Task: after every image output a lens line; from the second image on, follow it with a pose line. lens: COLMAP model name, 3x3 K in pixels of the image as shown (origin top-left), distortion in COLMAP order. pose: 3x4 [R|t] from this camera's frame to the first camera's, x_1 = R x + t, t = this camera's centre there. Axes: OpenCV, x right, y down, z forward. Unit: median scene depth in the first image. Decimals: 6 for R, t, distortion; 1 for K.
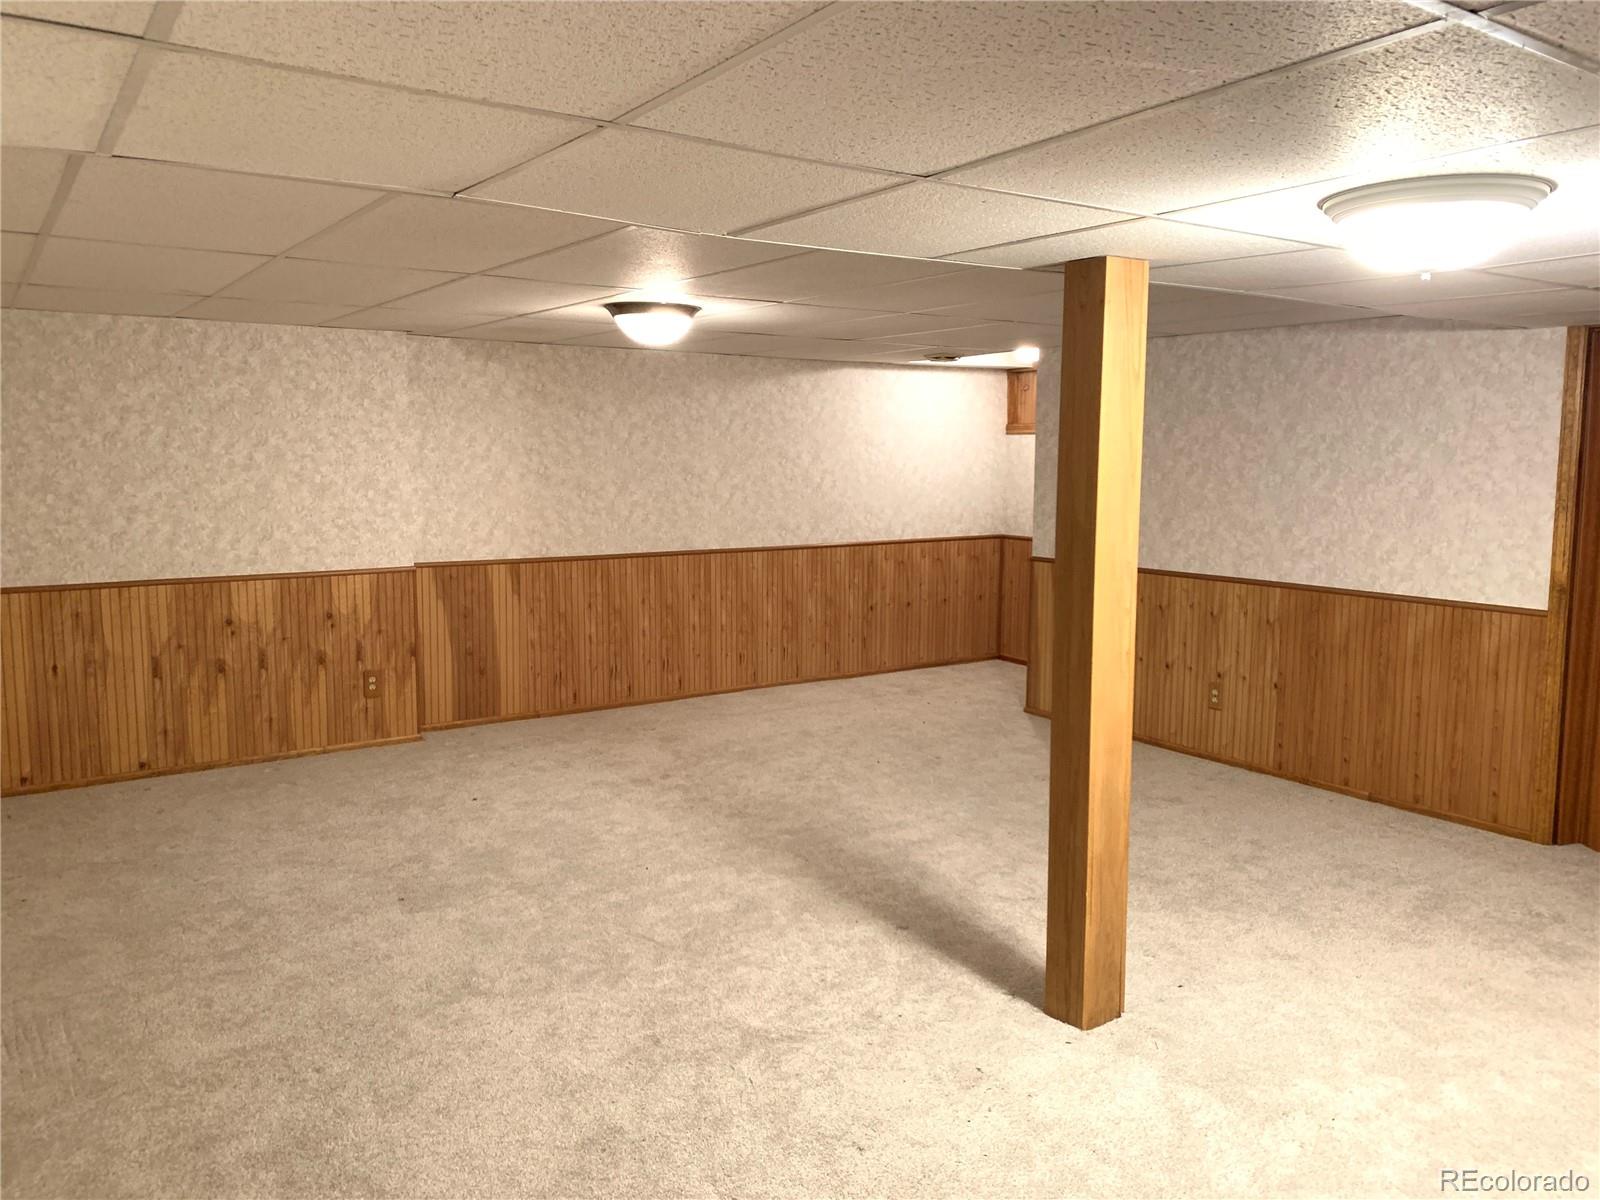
lens RADIAL K [[1222.7, 0, 792.0], [0, 1222.7, 595.5], [0, 0, 1]] dist [0.049161, -0.041684]
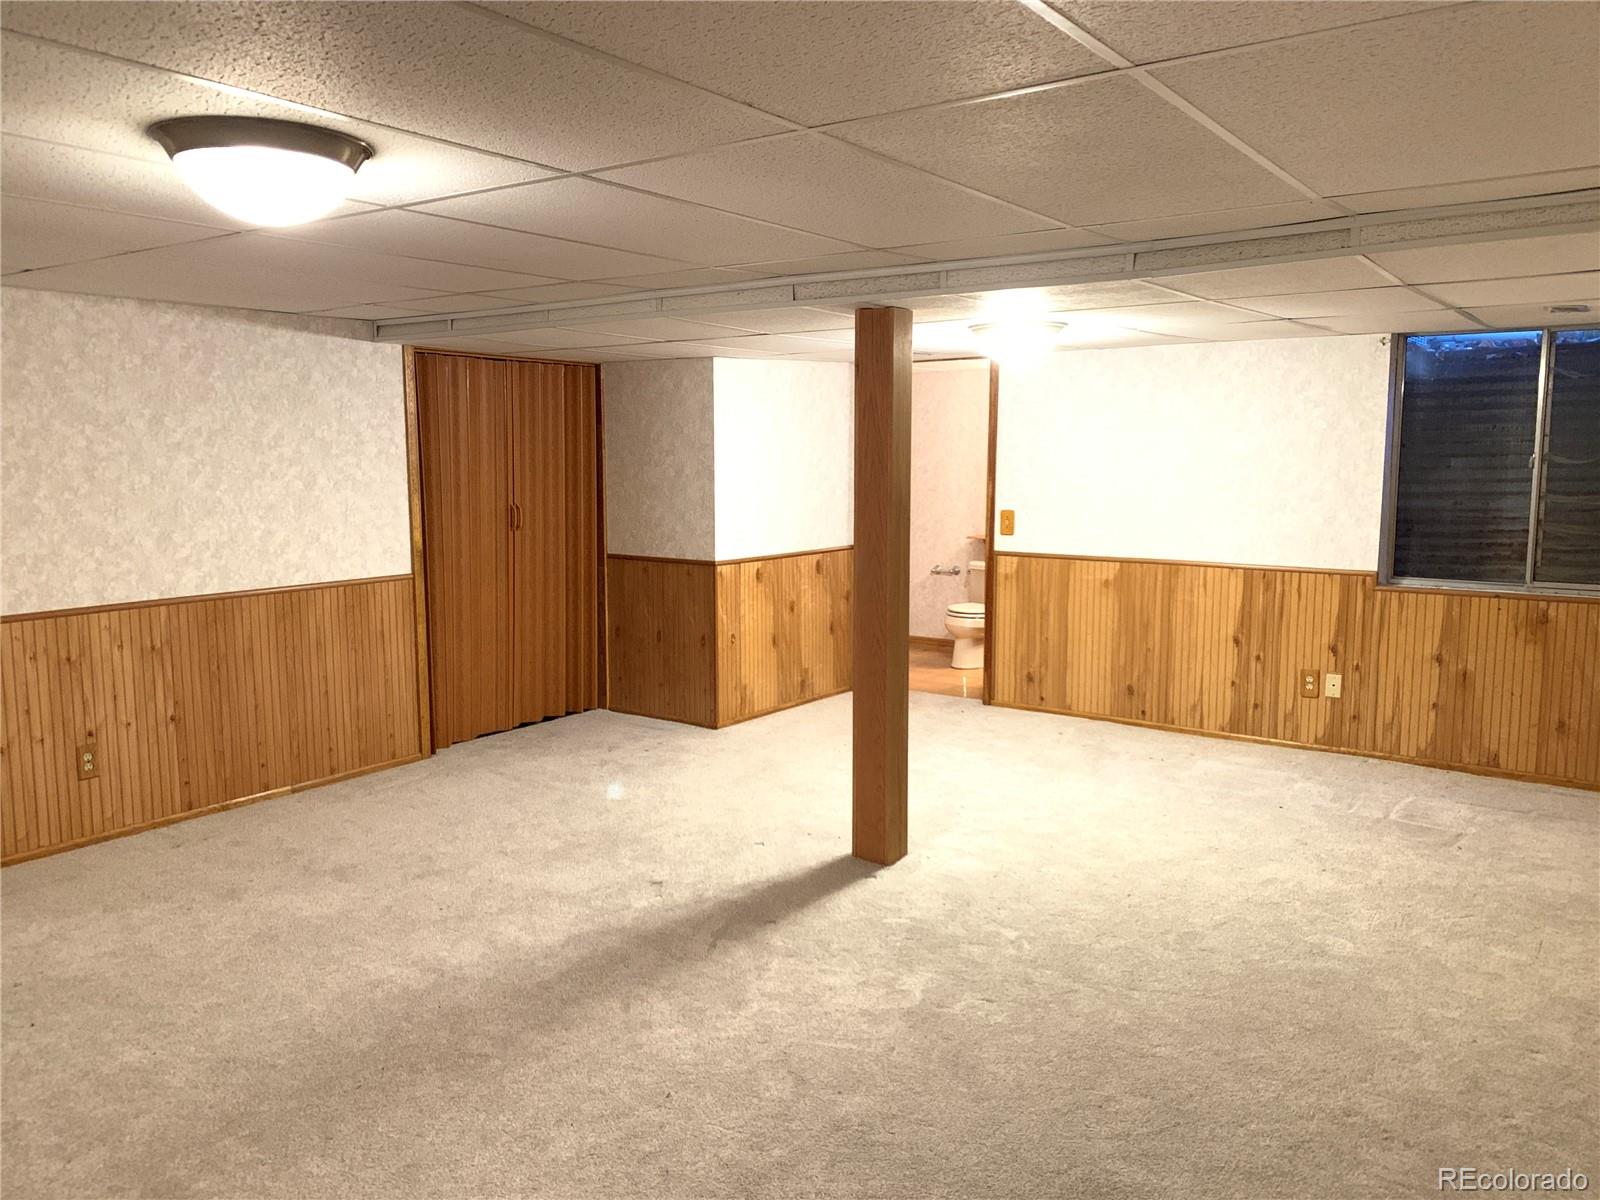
lens RADIAL K [[1222.7, 0, 801.6], [0, 1222.7, 594.3], [0, 0, 1]] dist [0.049161, -0.041684]
pose [[-0.350306, -0.118488, 0.929110, -0.599192], [0.115727, 0.978890, 0.168469, -0.115130], [-0.929458, 0.166539, -0.329199, 0.928831]]
